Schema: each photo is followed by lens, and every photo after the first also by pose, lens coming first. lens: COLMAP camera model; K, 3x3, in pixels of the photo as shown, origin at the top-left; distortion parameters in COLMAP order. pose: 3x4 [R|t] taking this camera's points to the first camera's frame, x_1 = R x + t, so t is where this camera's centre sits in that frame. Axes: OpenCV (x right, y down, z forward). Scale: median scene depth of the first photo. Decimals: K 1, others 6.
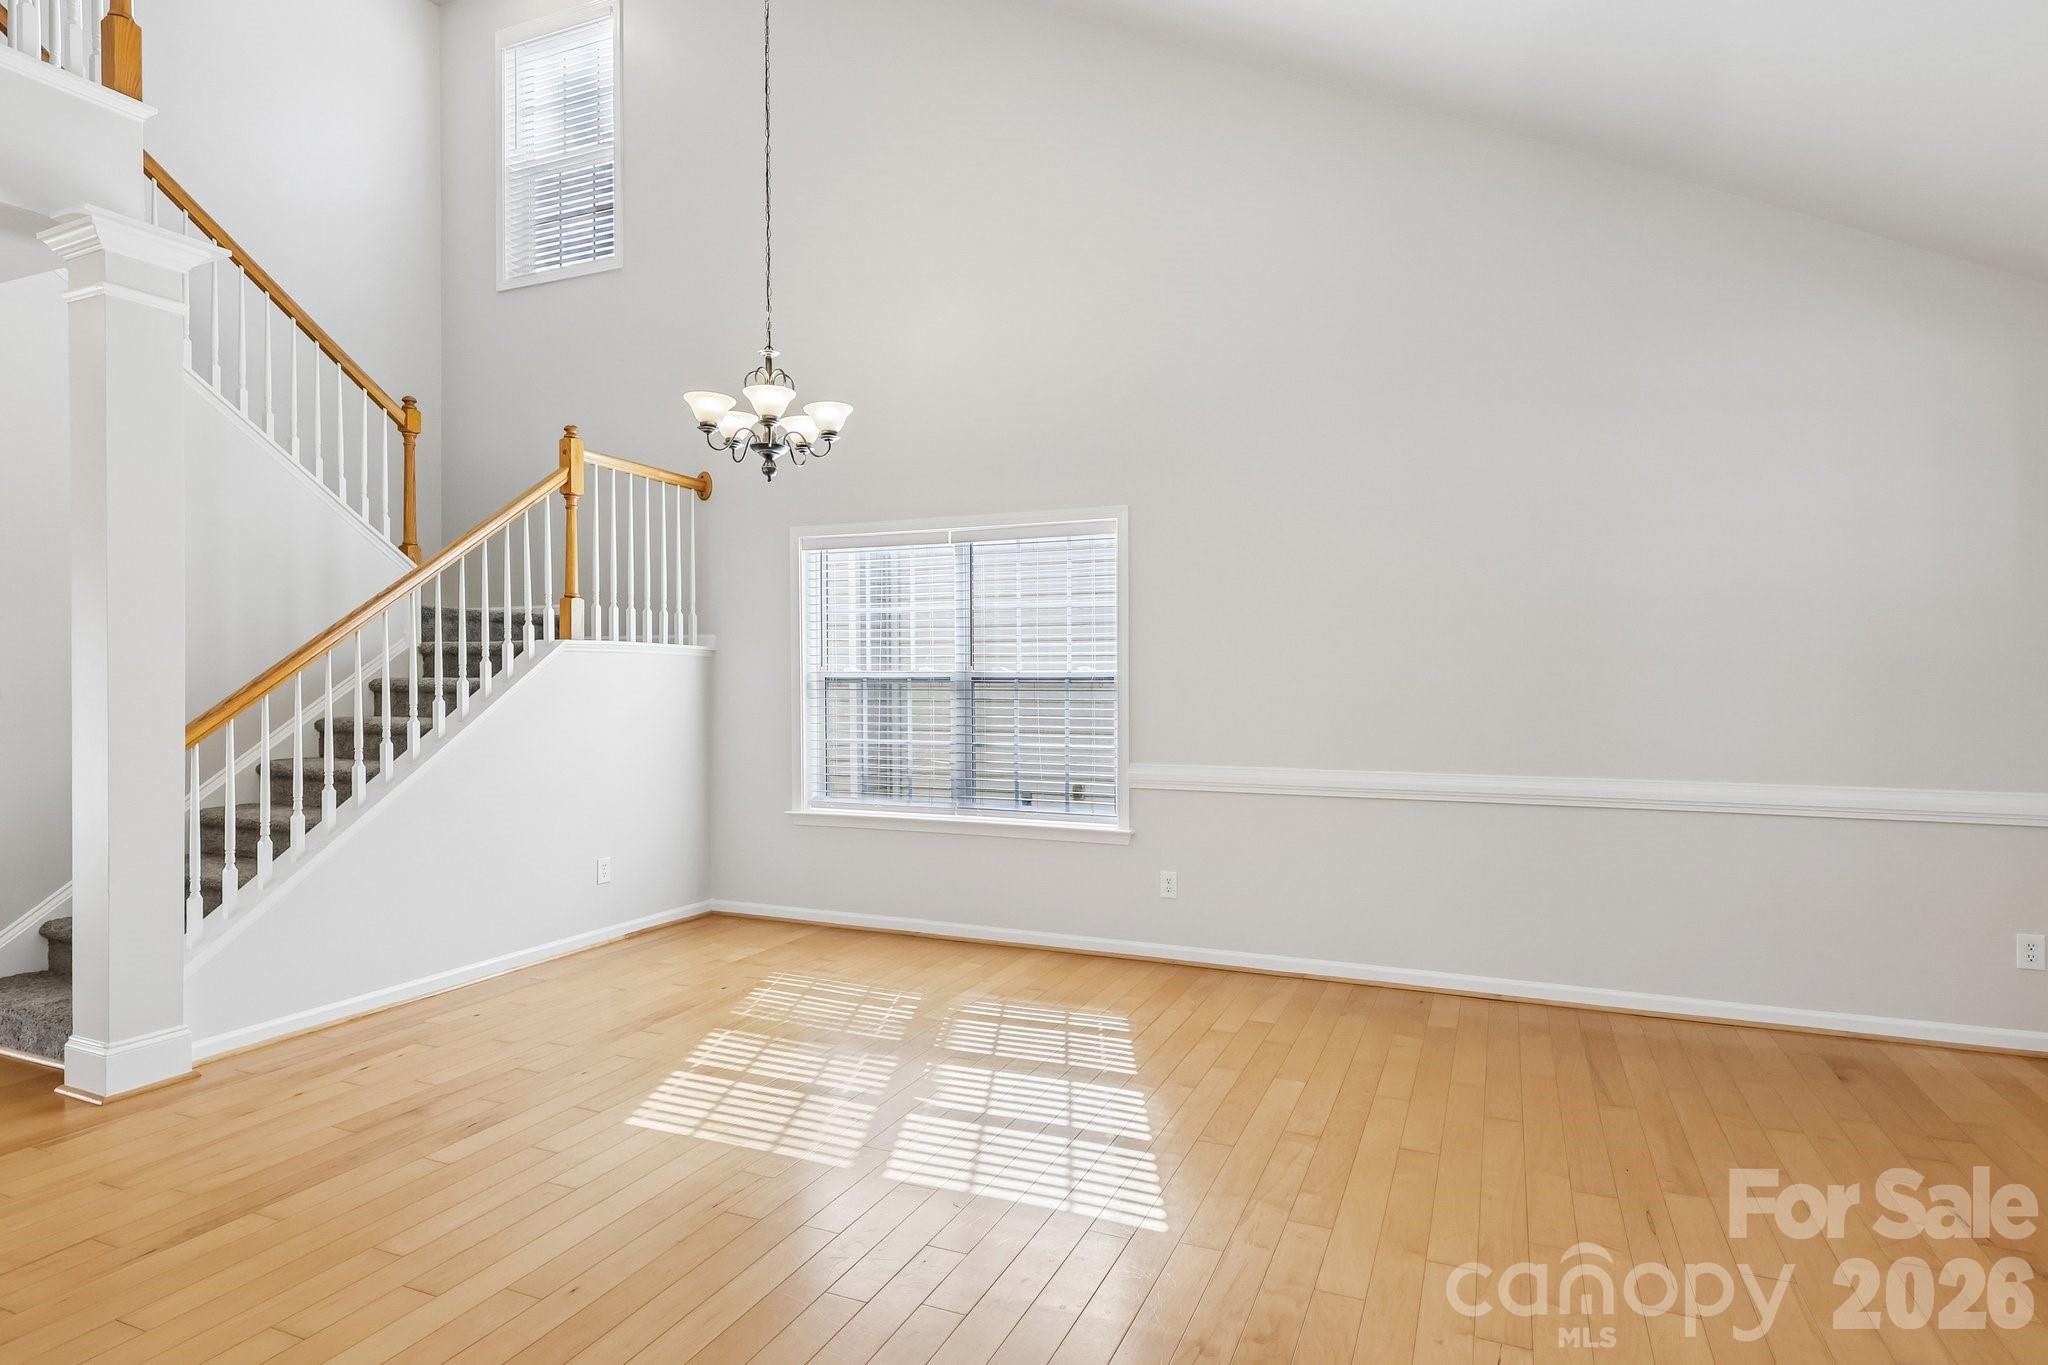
lens RADIAL K [[1057.7, 0, 1060.6], [0, 1057.7, 690.4], [0, 0, 1]] dist [-0.004743, 0.001742]
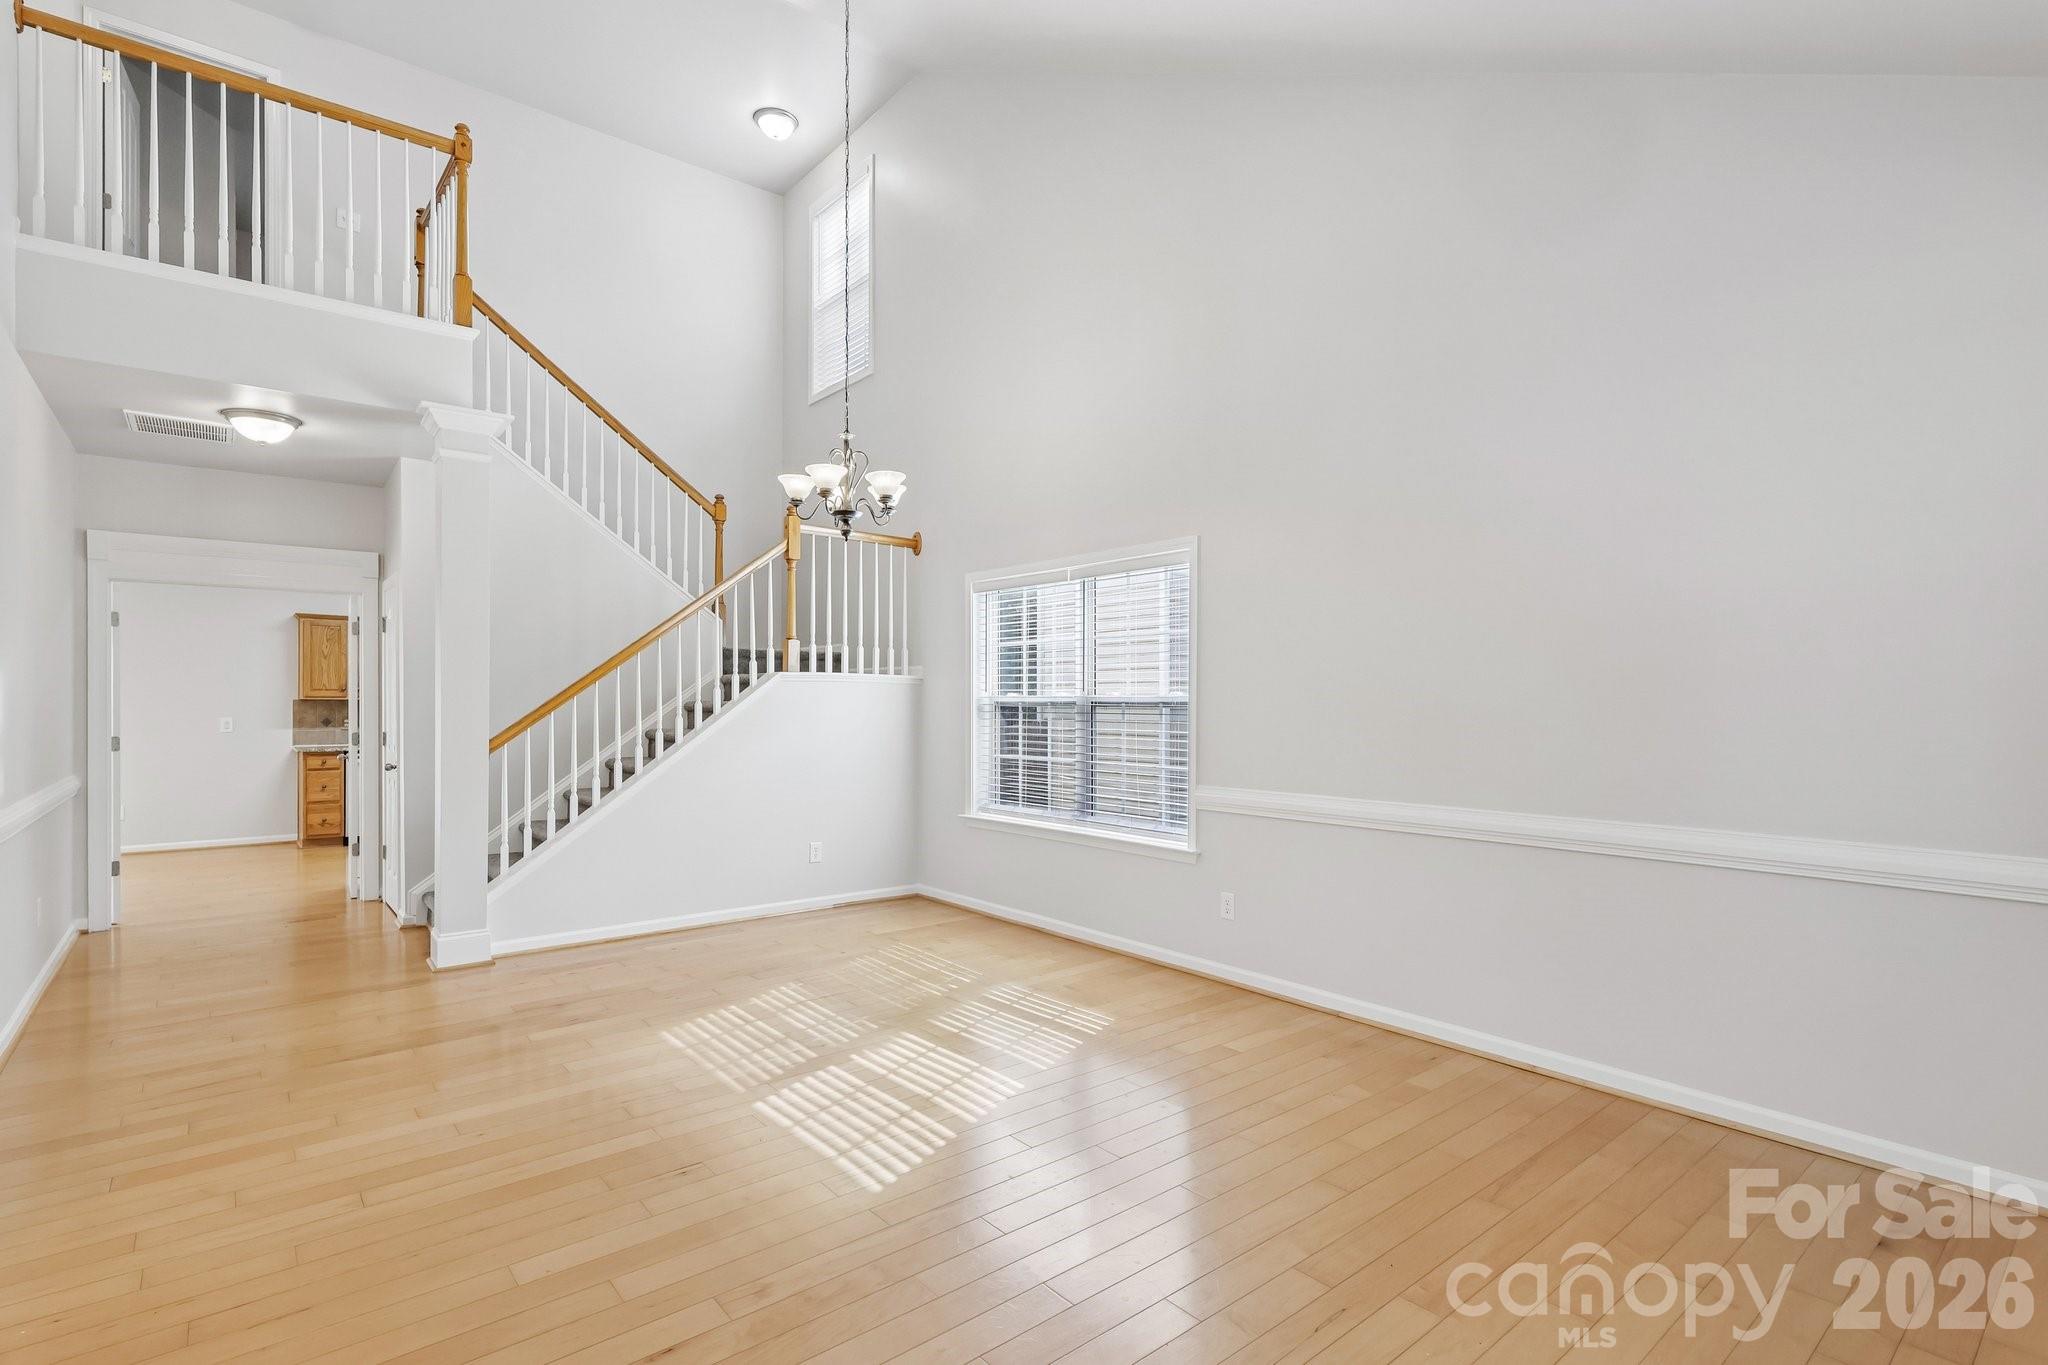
lens RADIAL K [[981.0, 0, 1040.9], [0, 981.0, 711.1], [0, 0, 1]] dist [0.001448, 0.001253]
pose [[0.886456, 0.006568, -0.462767, 0.378607], [-0.008041, 0.999967, -0.001212, -0.000772], [0.462743, 0.004796, 0.886479, 0.080122]]
